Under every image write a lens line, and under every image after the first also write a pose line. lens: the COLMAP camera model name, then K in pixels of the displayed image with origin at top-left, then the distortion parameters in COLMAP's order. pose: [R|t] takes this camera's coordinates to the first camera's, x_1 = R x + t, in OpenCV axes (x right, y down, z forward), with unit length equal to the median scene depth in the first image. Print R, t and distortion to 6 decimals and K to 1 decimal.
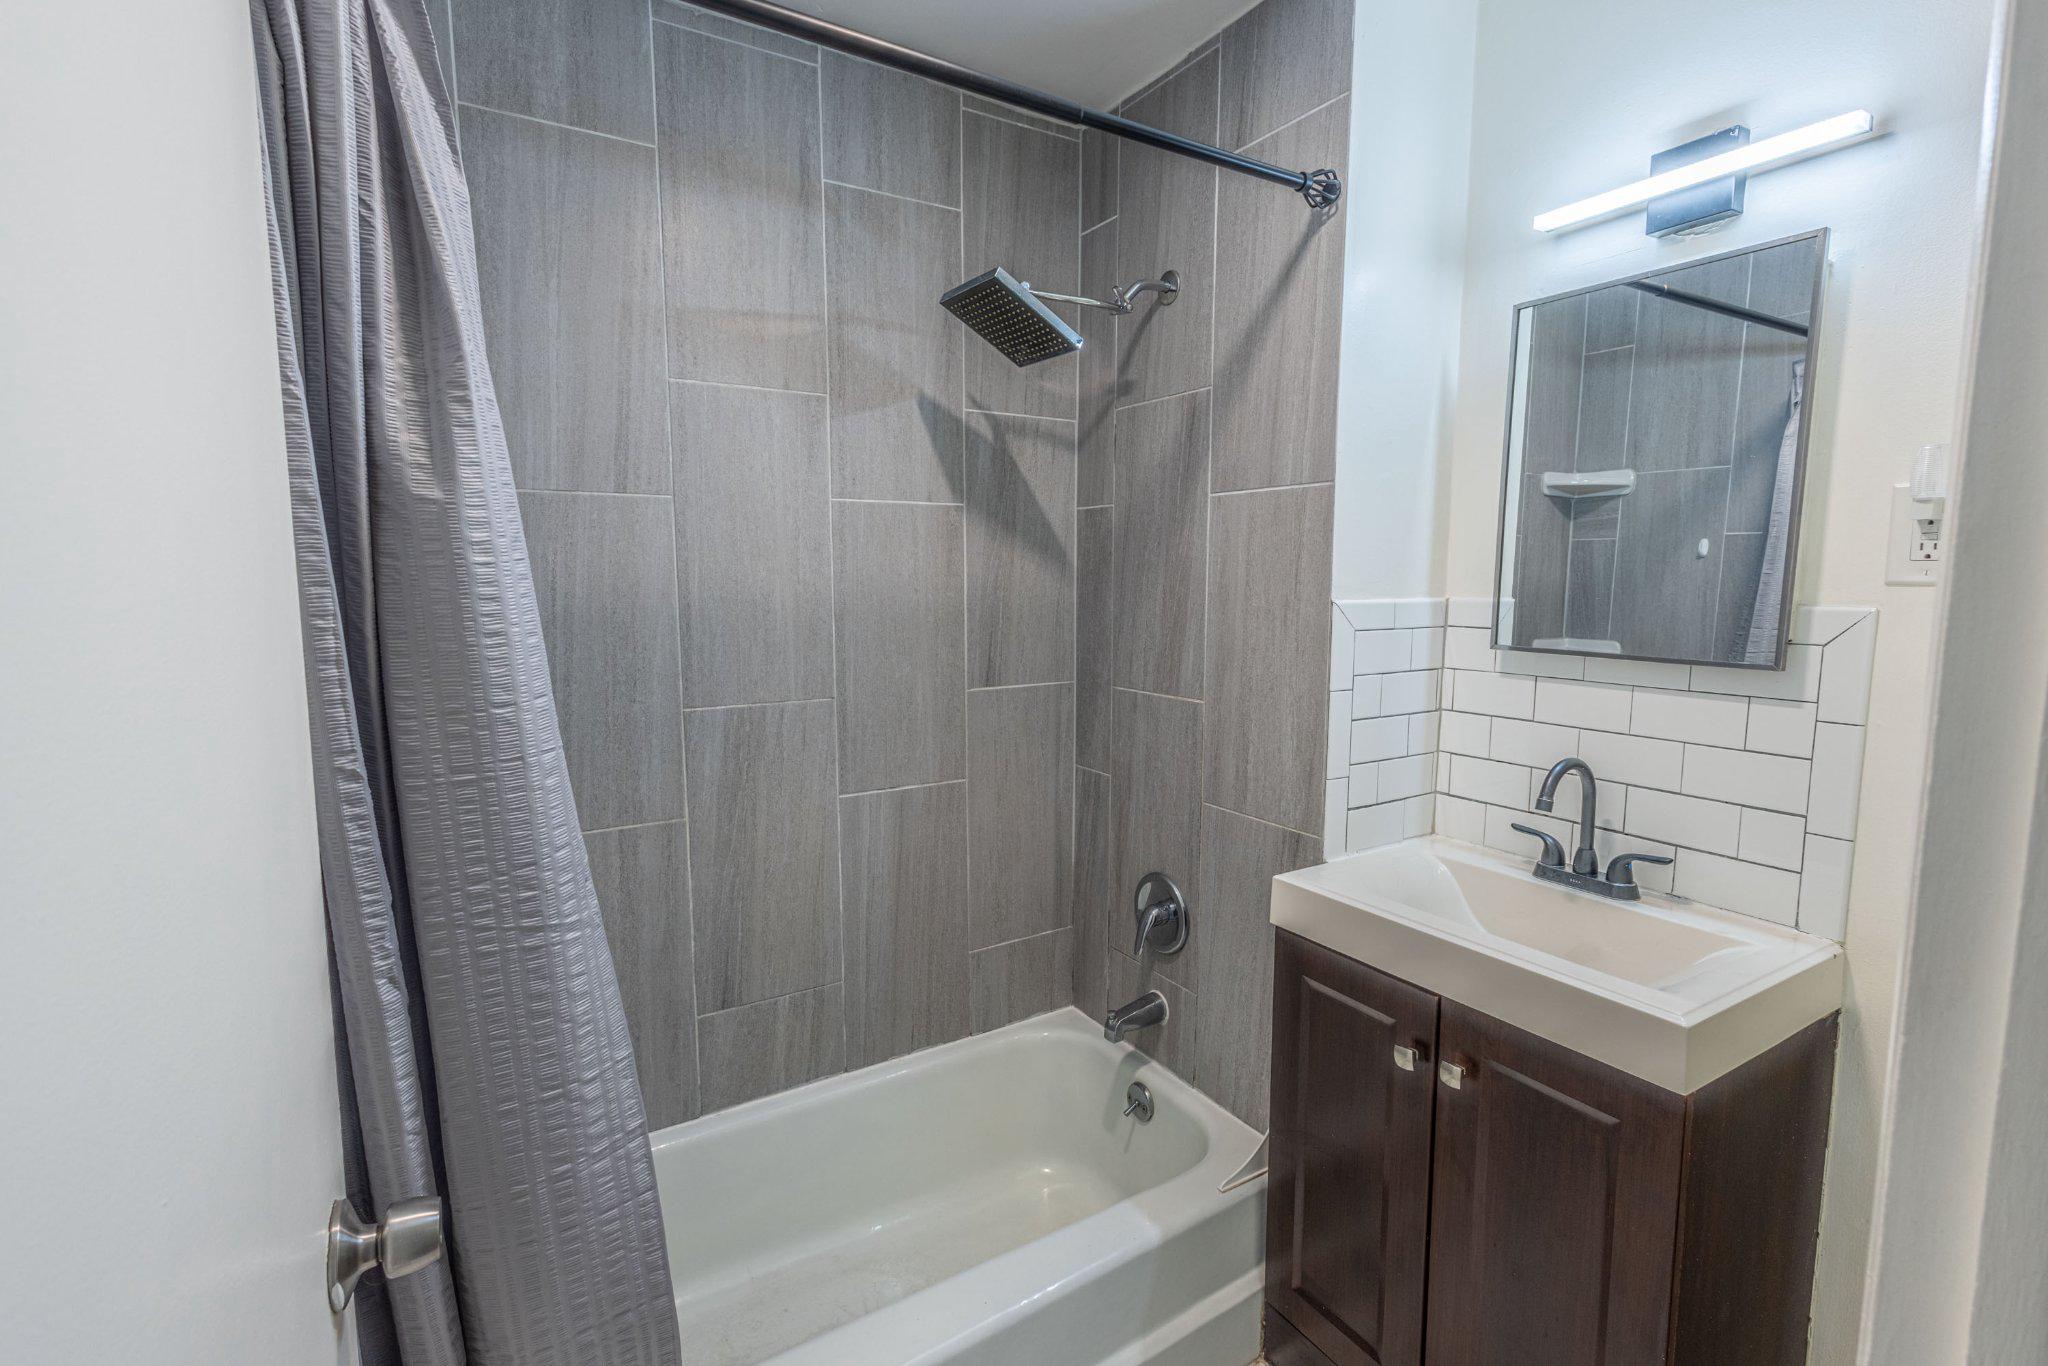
lens RADIAL K [[939.5, 0, 1026.3], [0, 939.5, 683.0], [0, 0, 1]] dist [0.013063, -0.003688]
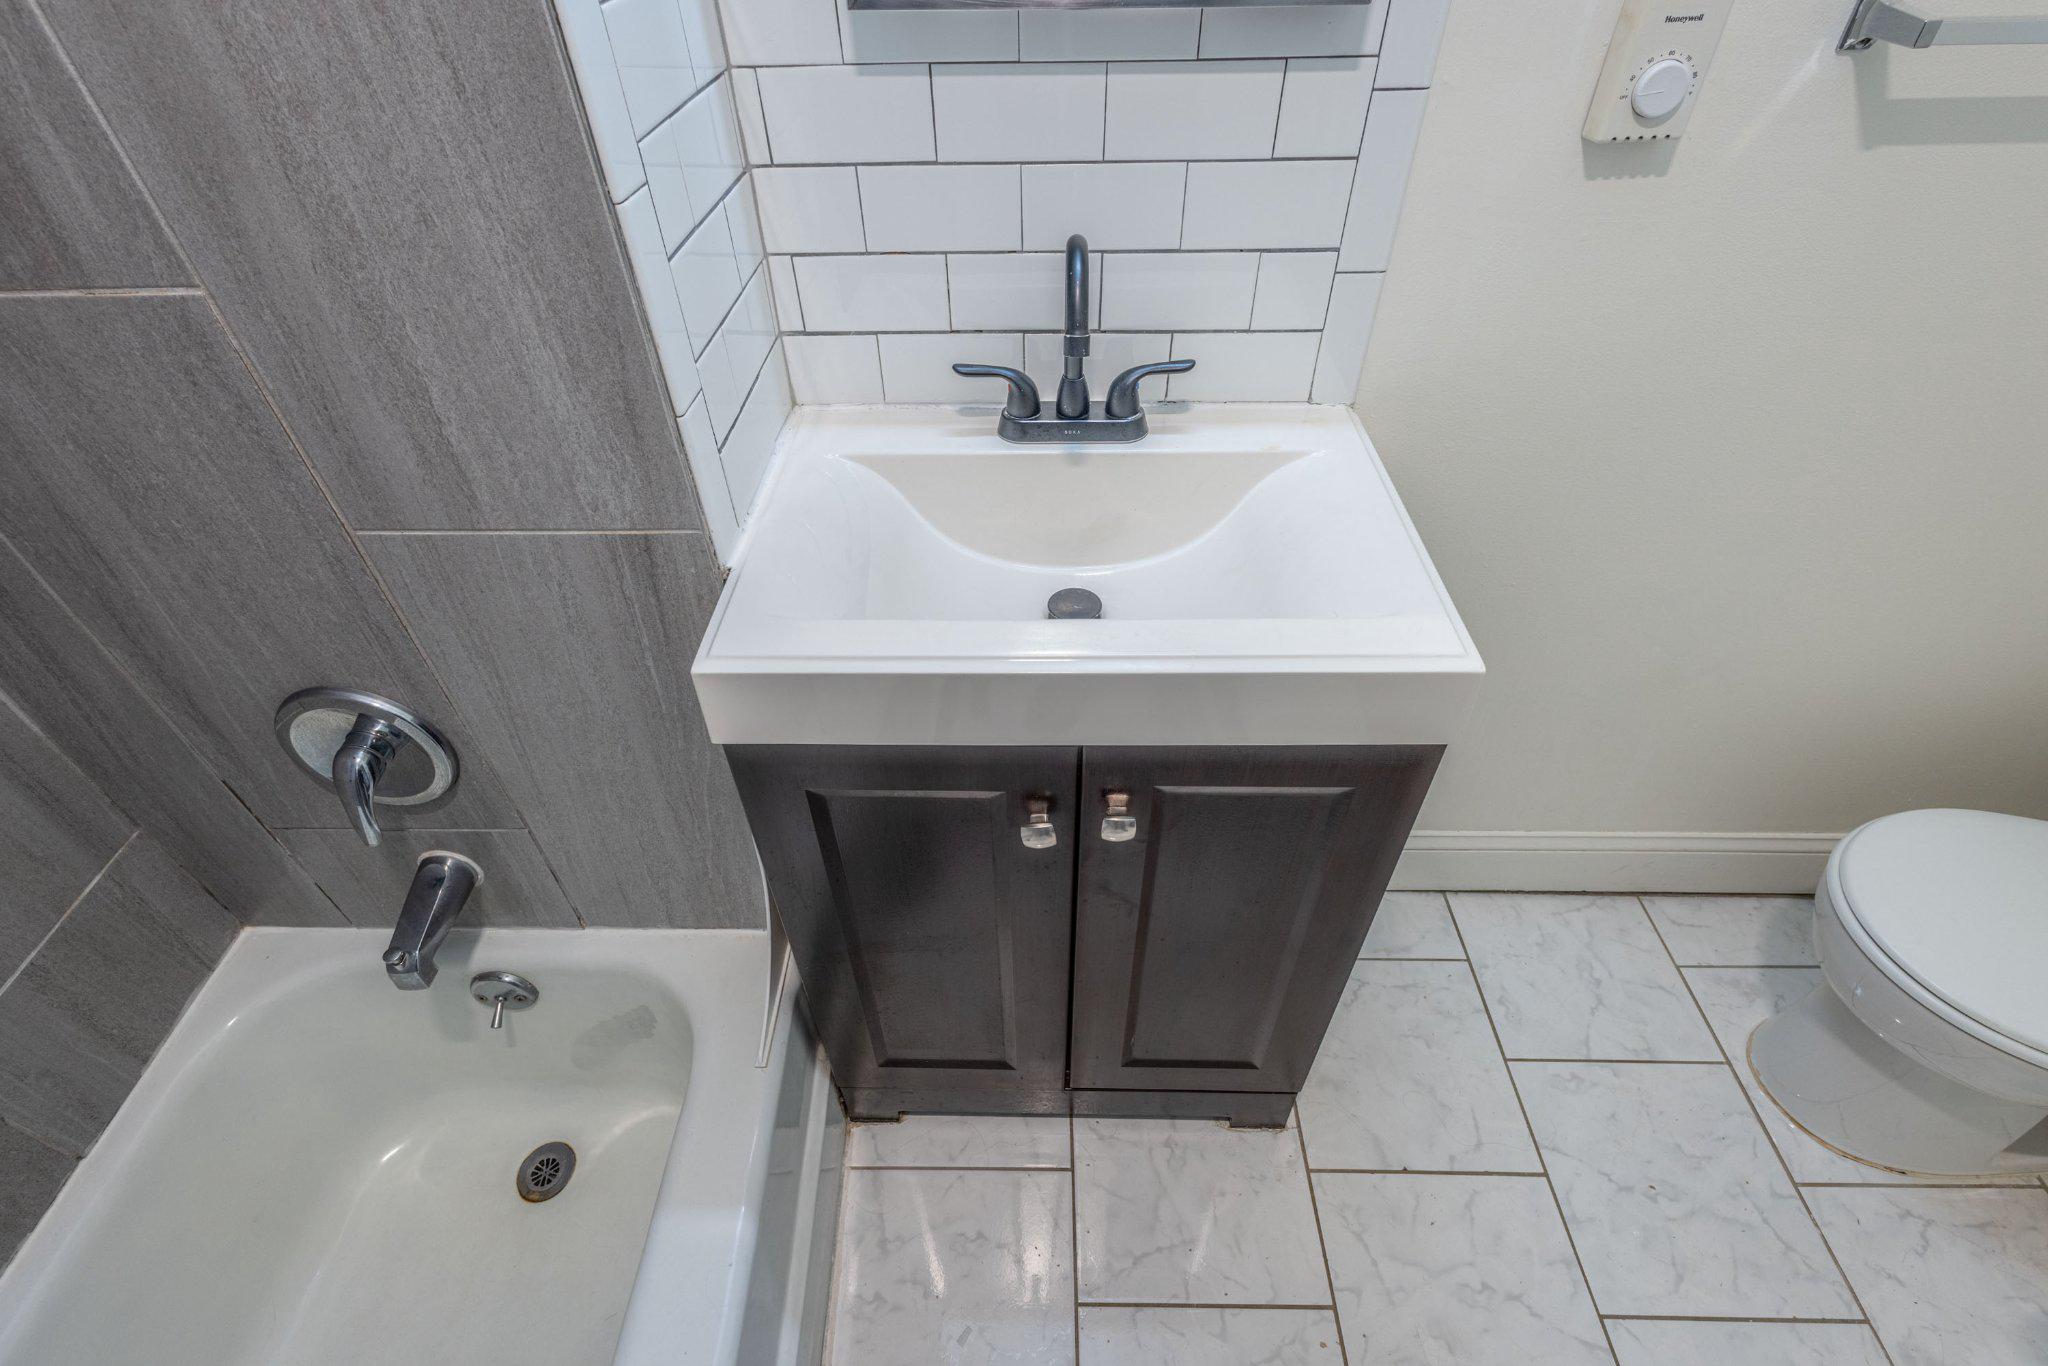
lens RADIAL K [[939.5, 0, 1018.3], [0, 939.5, 682.9], [0, 0, 1]] dist [0.013063, -0.003688]
pose [[0.538550, -0.582316, 0.608993, 0.059882], [0.114296, 0.766567, 0.631911, -0.069937], [-0.834805, -0.270710, 0.479391, 0.638412]]
